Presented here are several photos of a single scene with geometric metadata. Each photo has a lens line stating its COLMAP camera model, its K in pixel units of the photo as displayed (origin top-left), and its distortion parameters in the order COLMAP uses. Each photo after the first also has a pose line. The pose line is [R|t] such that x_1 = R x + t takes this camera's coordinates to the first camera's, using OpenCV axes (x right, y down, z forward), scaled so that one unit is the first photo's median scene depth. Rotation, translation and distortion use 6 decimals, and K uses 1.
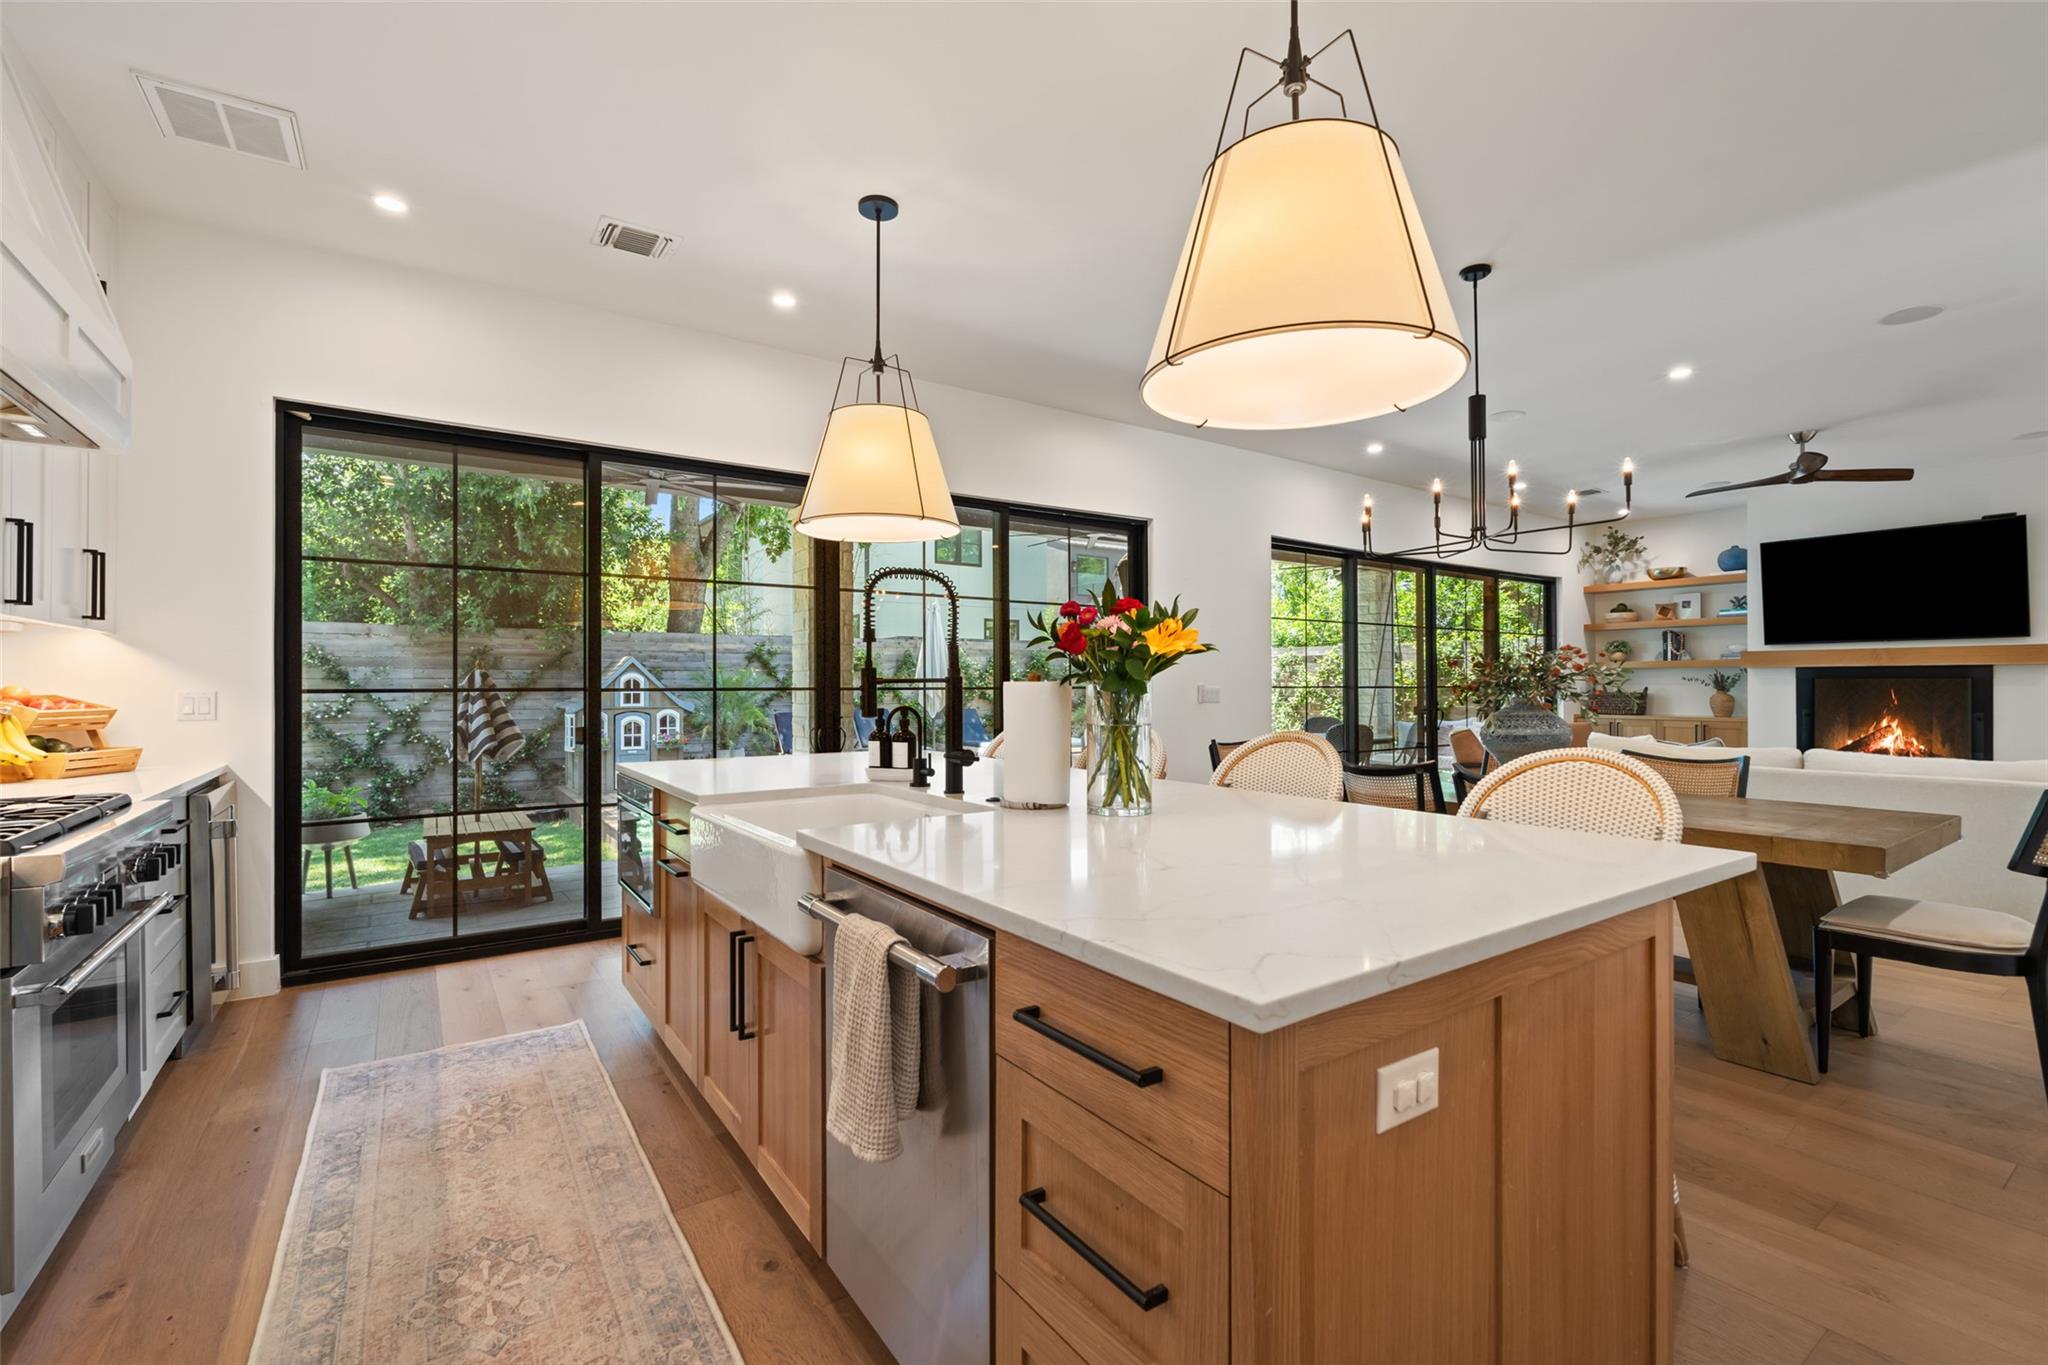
lens RADIAL K [[901.2, 0, 1023.7], [0, 901.2, 678.0], [0, 0, 1]] dist [-0.001061, -0.000448]
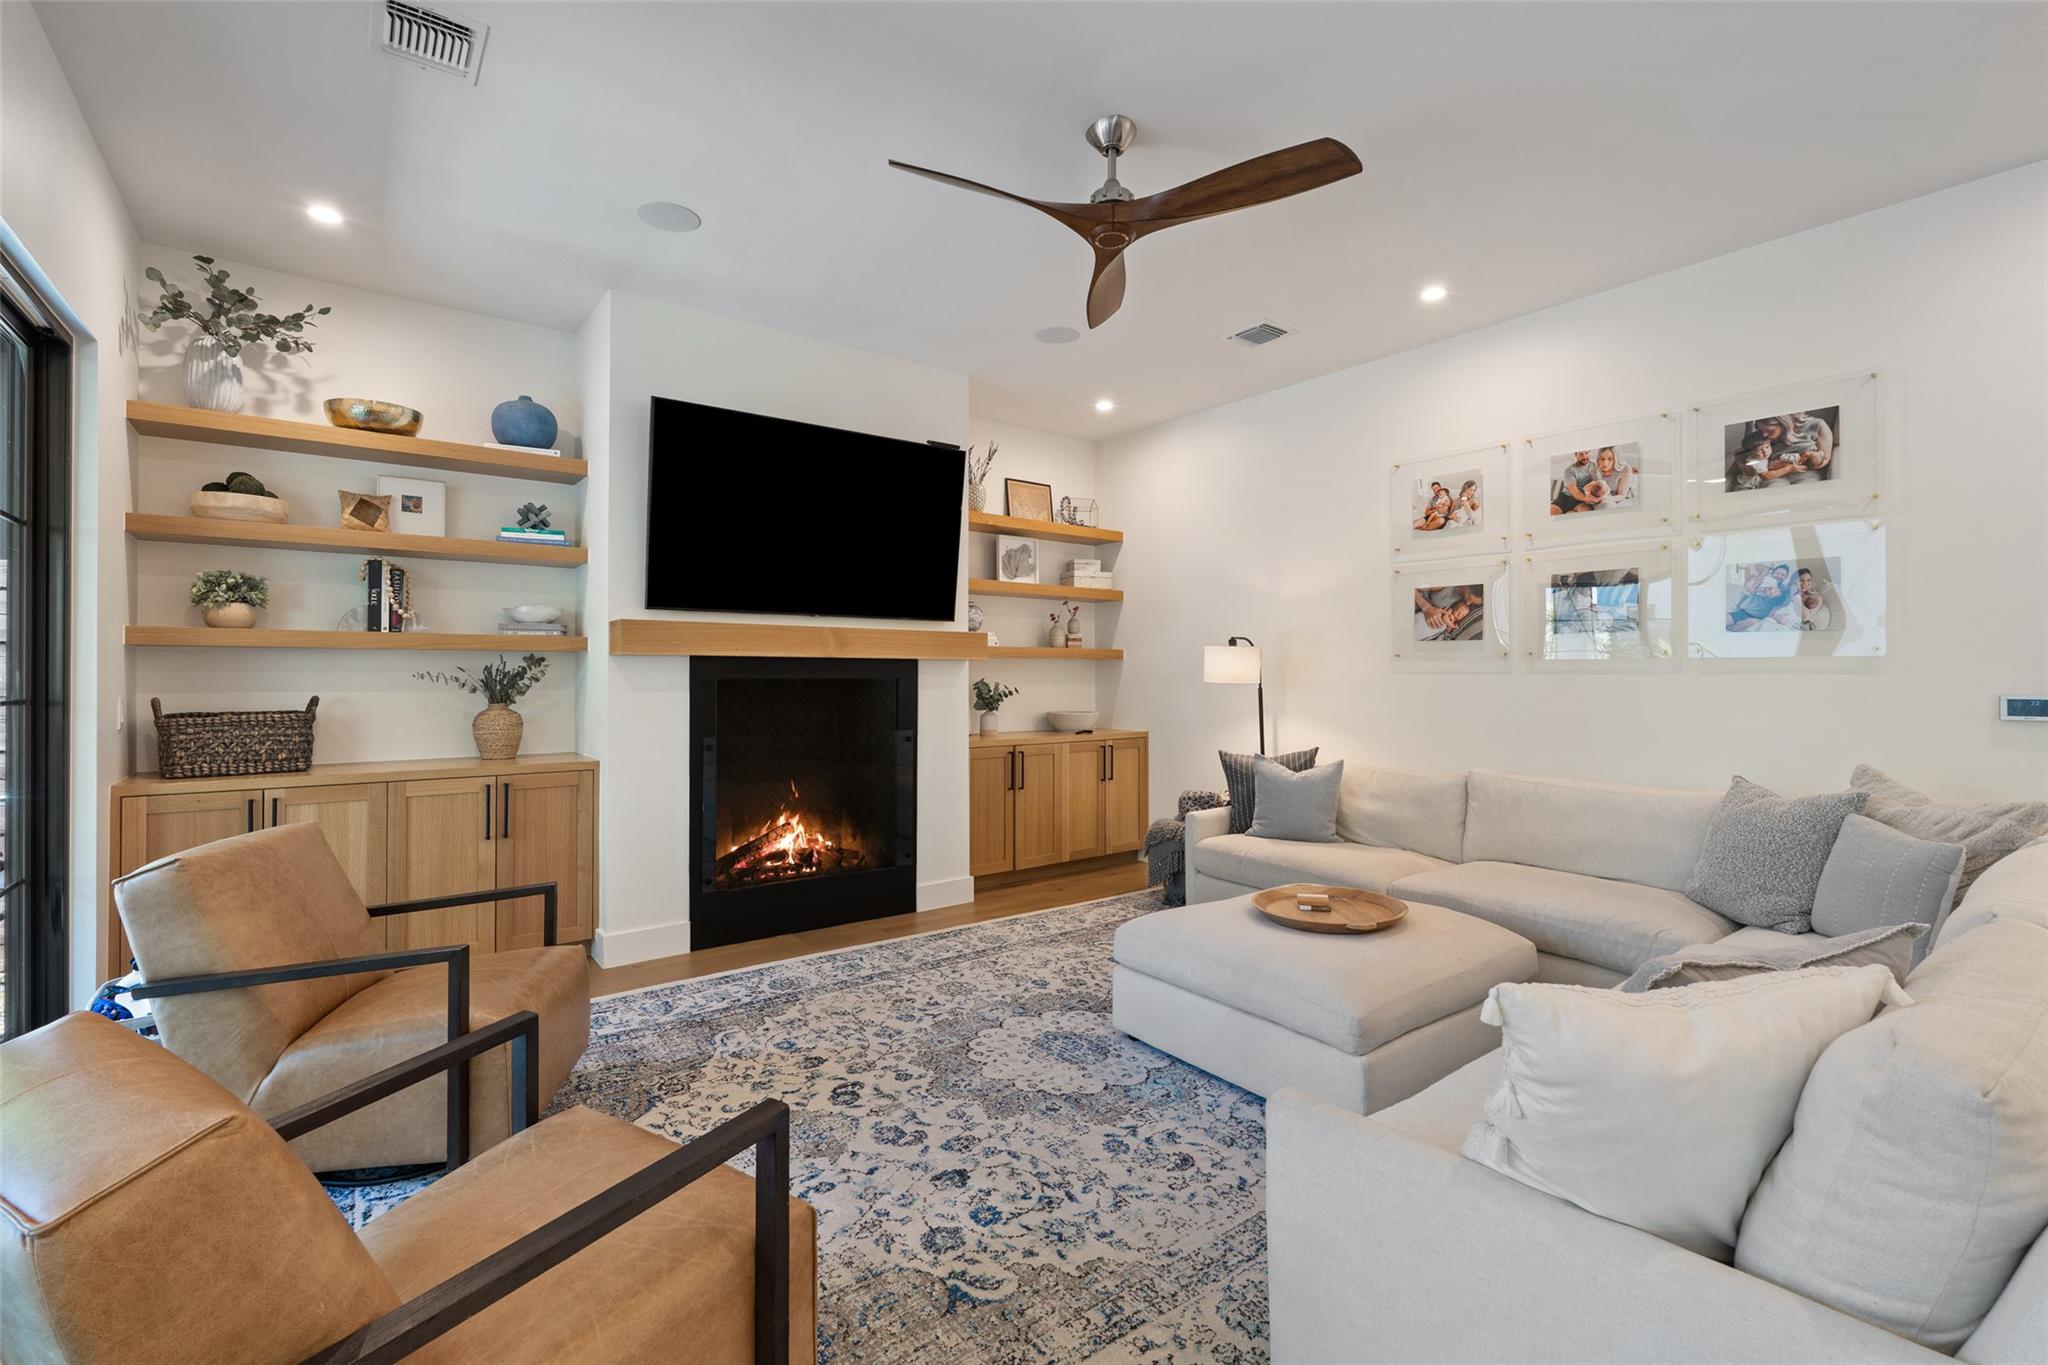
lens RADIAL K [[904.7, 0, 1021.8], [0, 904.7, 663.6], [0, 0, 1]] dist [-0.002049, -0.000288]
pose [[-0.050434, 0.011063, 0.998666, 0.696208], [-0.011265, 0.999869, -0.011645, -0.007890], [-0.998664, -0.011838, -0.050303, 1.755446]]
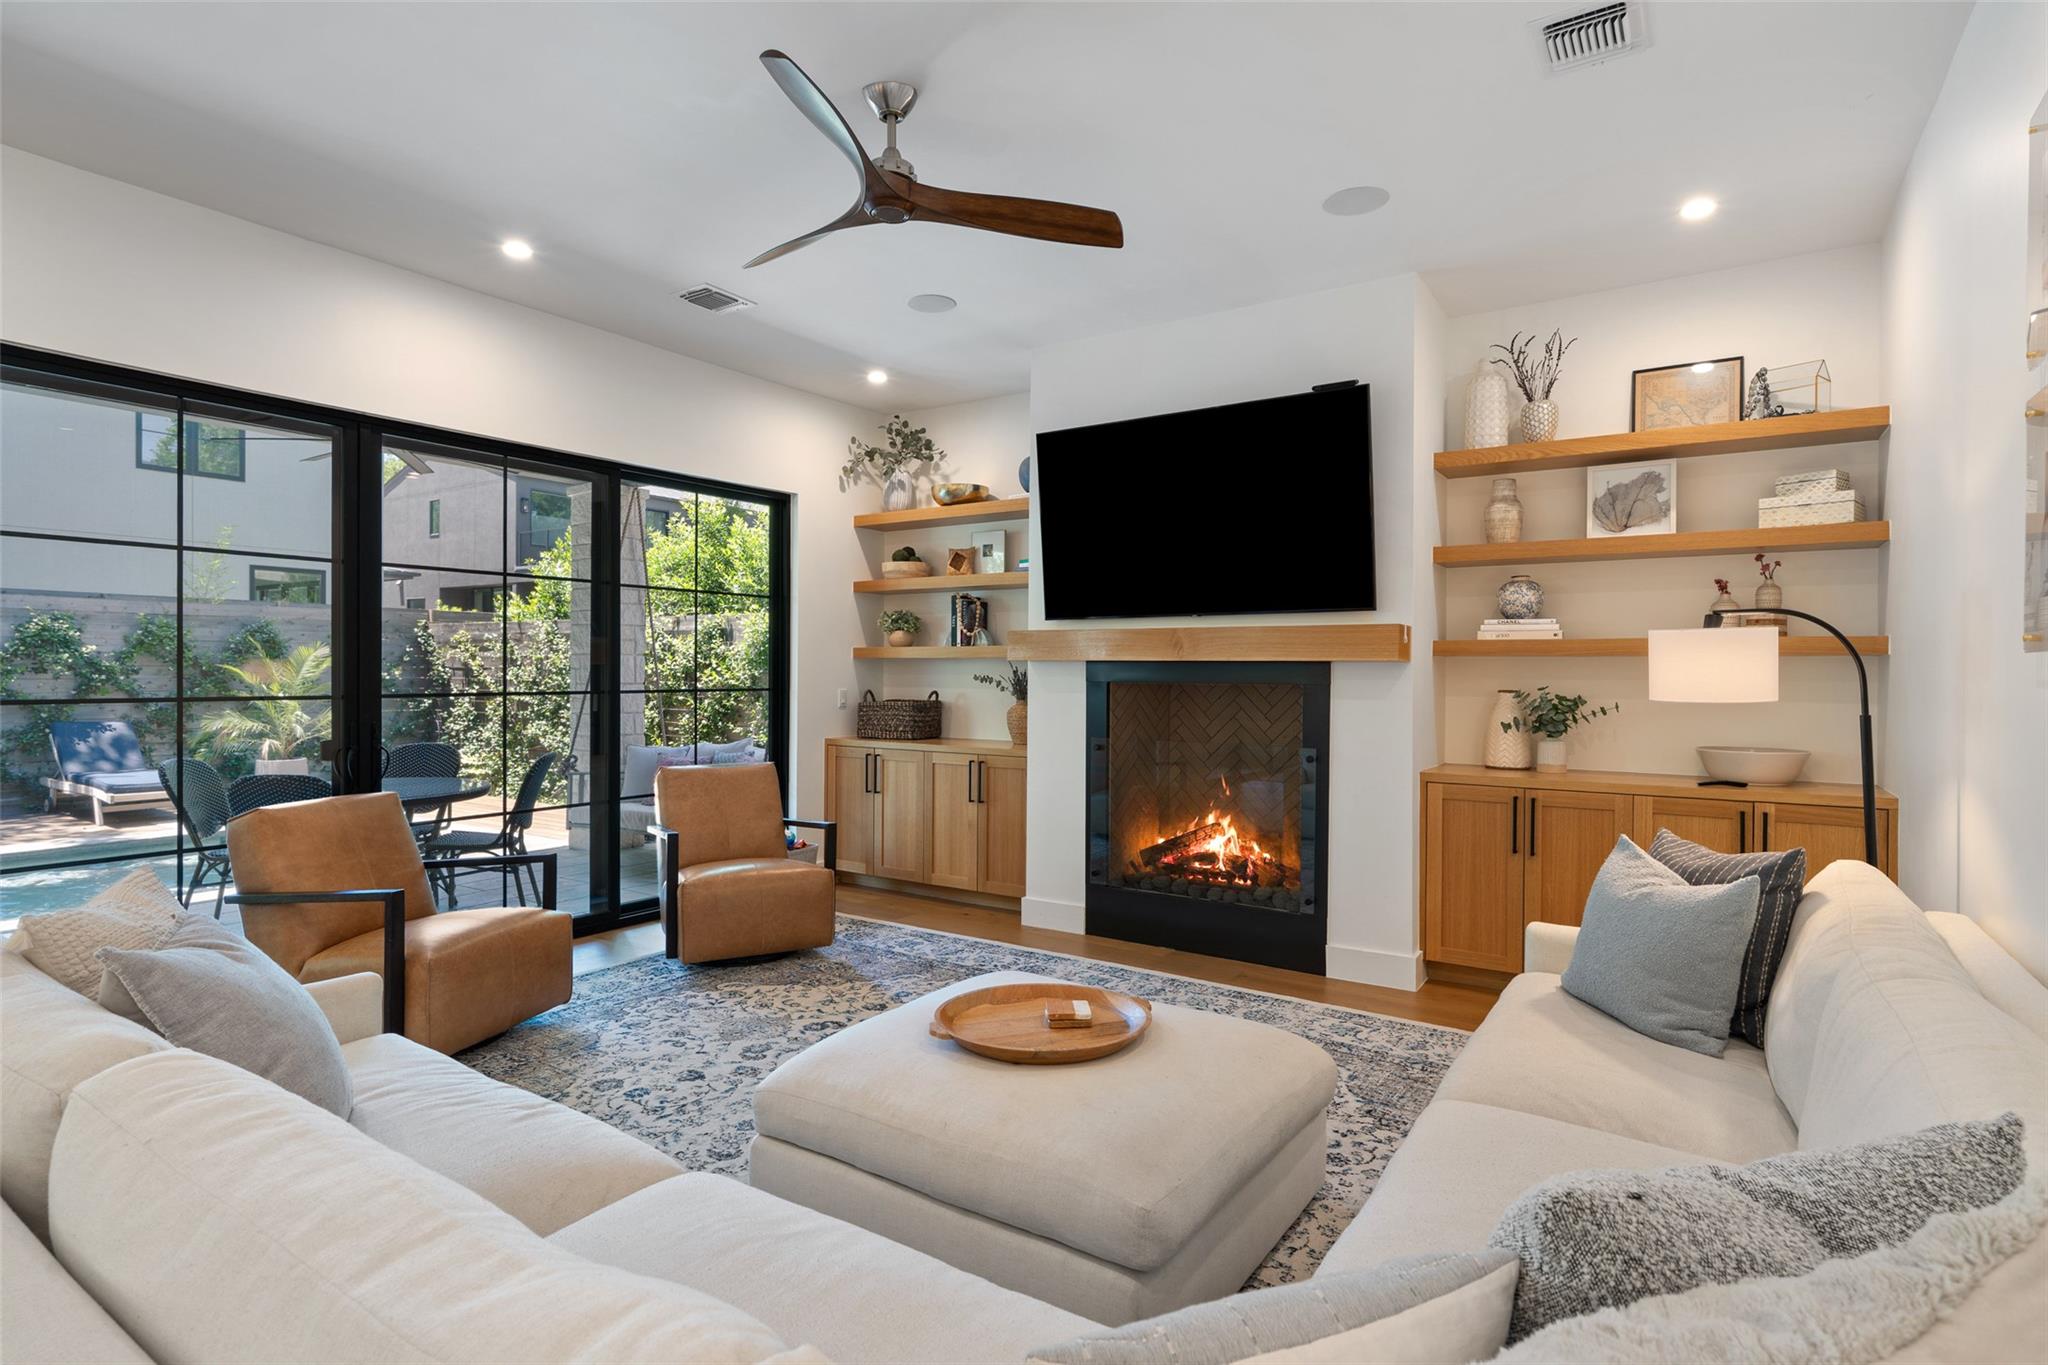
lens RADIAL K [[1037.3, 0, 1017.6], [0, 1037.3, 670.5], [0, 0, 1]] dist [-0.008151, -0.000110]
pose [[0.932035, 0.005578, 0.362324, 1.229570], [-0.009094, 0.999927, 0.008000, -0.022441], [-0.362253, -0.010751, 0.932018, 0.878758]]
